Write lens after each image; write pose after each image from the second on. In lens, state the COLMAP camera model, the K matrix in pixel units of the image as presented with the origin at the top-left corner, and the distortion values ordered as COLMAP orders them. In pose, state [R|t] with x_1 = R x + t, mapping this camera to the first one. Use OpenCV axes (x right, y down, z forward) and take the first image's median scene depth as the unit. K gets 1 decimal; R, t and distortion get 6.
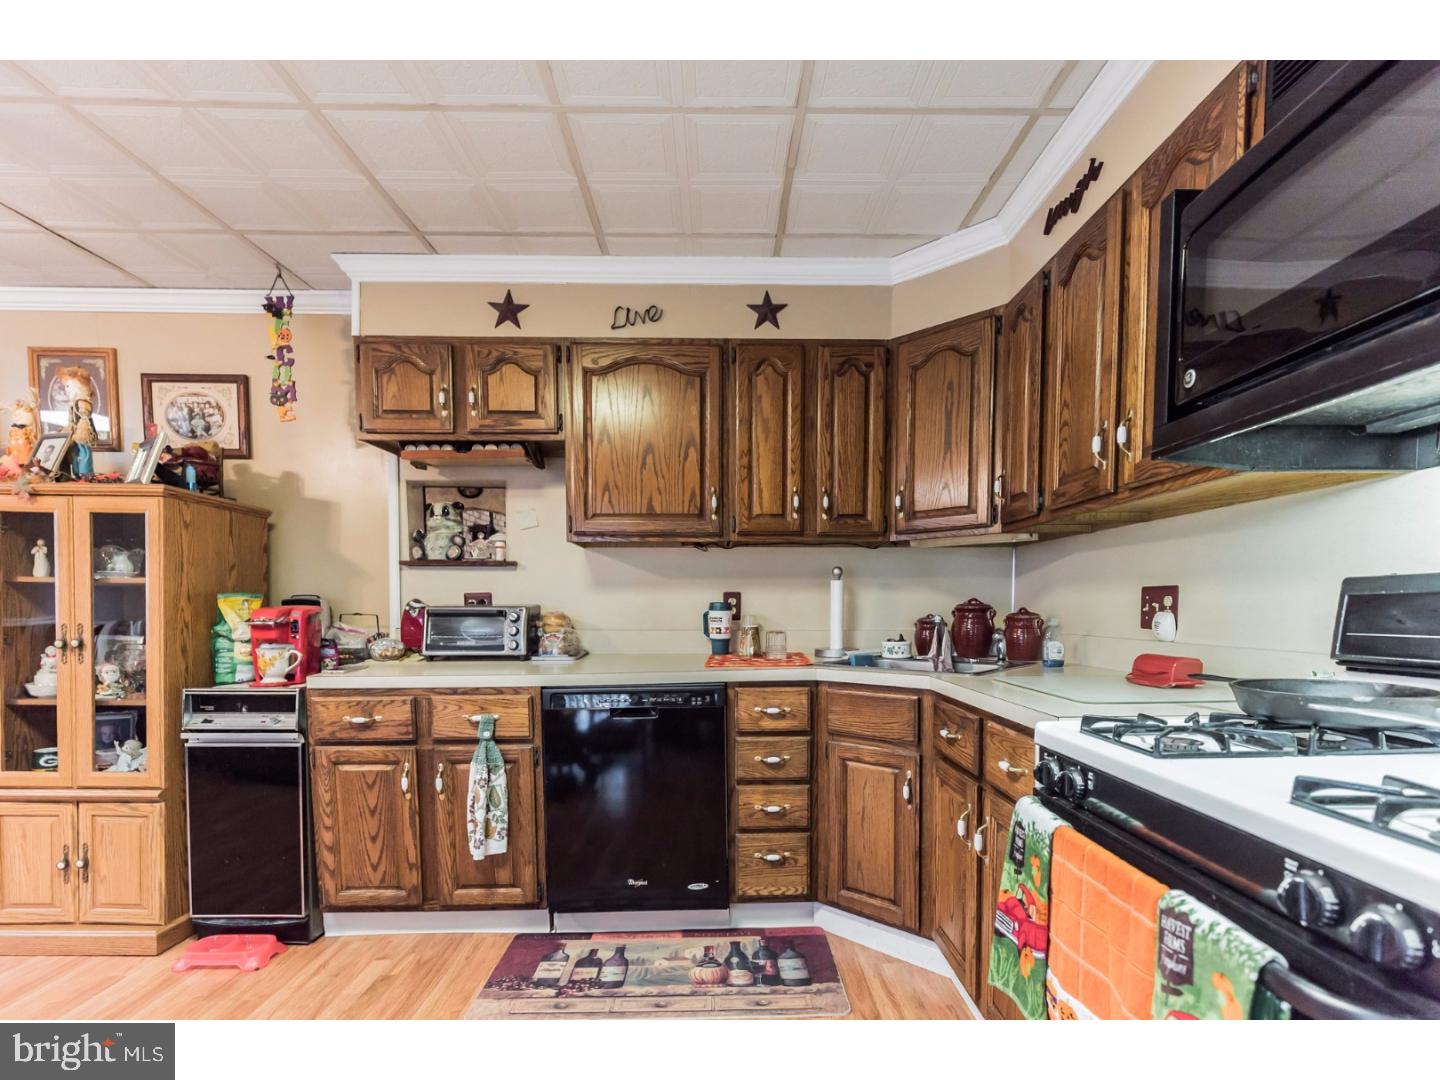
lens RADIAL K [[674.5, 0, 733.4], [0, 674.5, 645.4], [0, 0, 1]] dist [-0.001440, 0.000152]
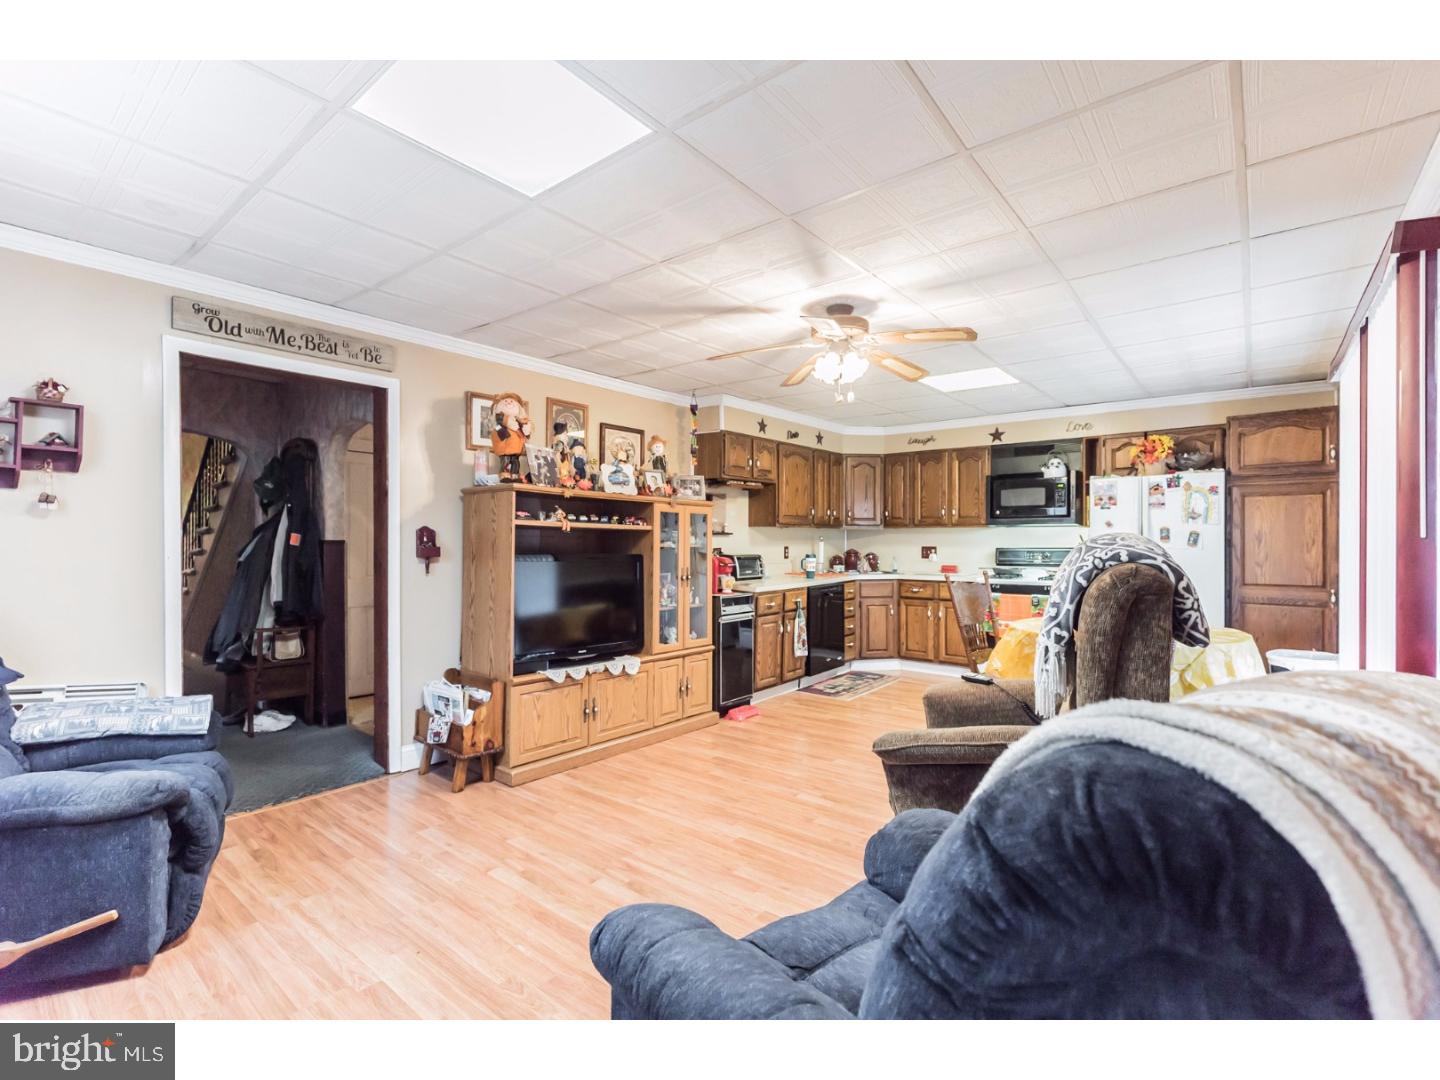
lens RADIAL K [[681.2, 0, 719.7], [0, 681.2, 541.7], [0, 0, 1]] dist [-0.001741, -0.000153]
pose [[0.641889, -0.001993, 0.766795, -2.390709], [0.044557, 0.998404, -0.034703, -0.032302], [-0.765502, 0.056442, 0.640953, -0.383734]]
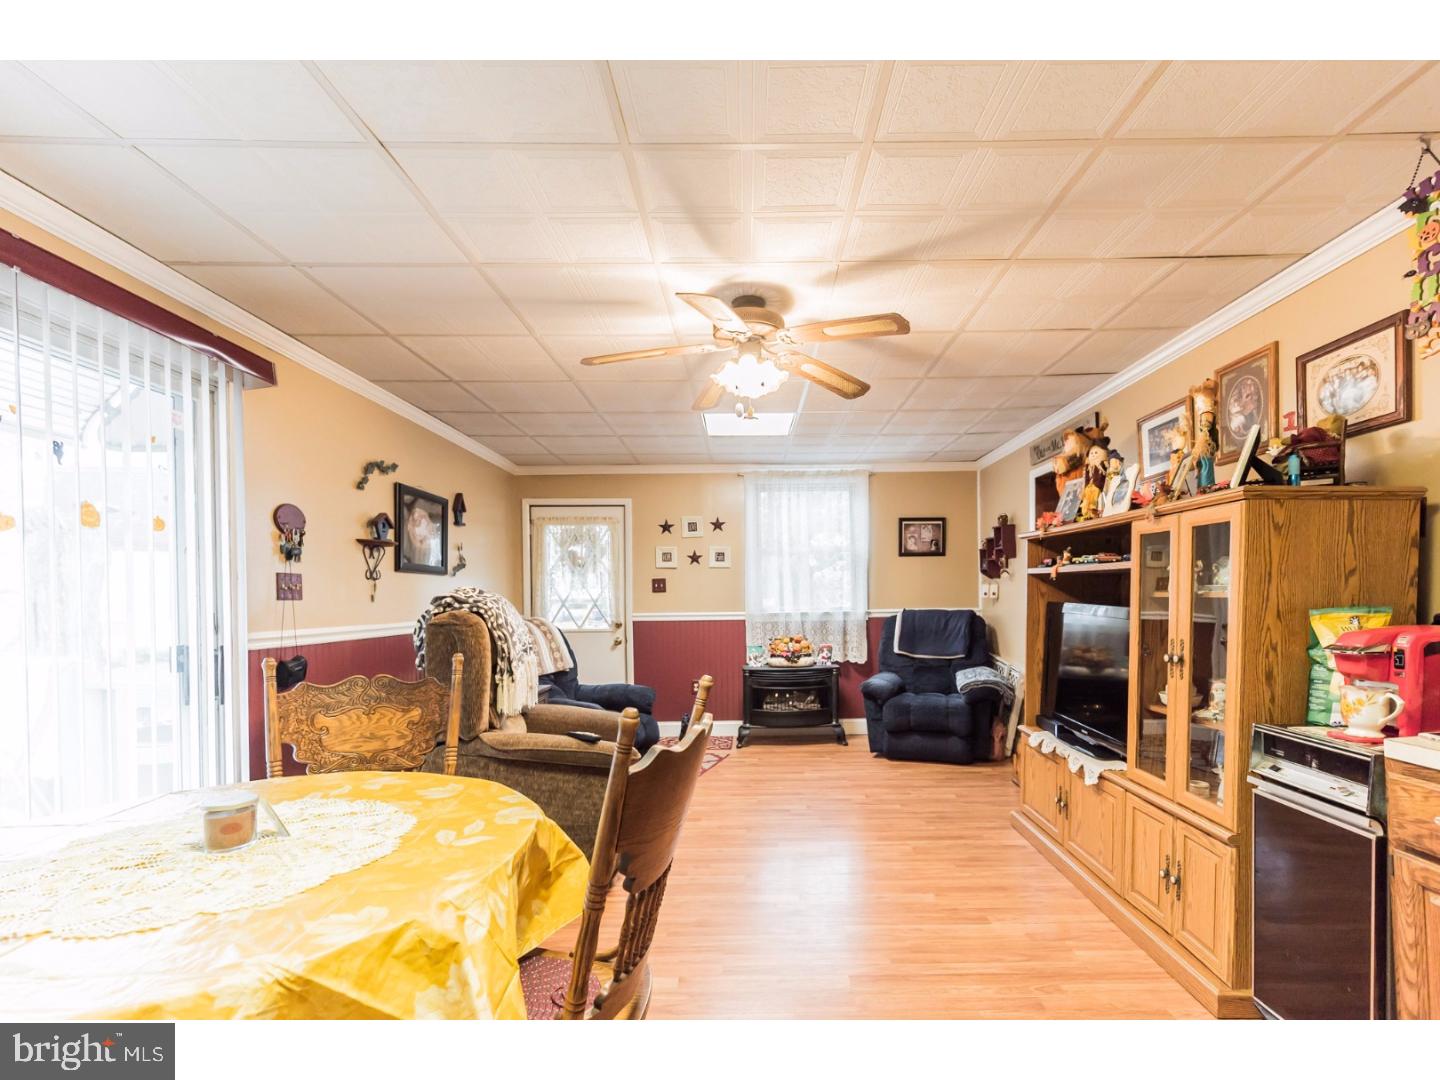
lens RADIAL K [[681.2, 0, 762.1], [0, 681.2, 608.2], [0, 0, 1]] dist [-0.001741, -0.000153]
pose [[-0.007101, 0.010315, -0.999922, 0.037453], [-0.044800, 0.998939, 0.010623, -0.059070], [0.998971, 0.044872, -0.006631, 0.371438]]
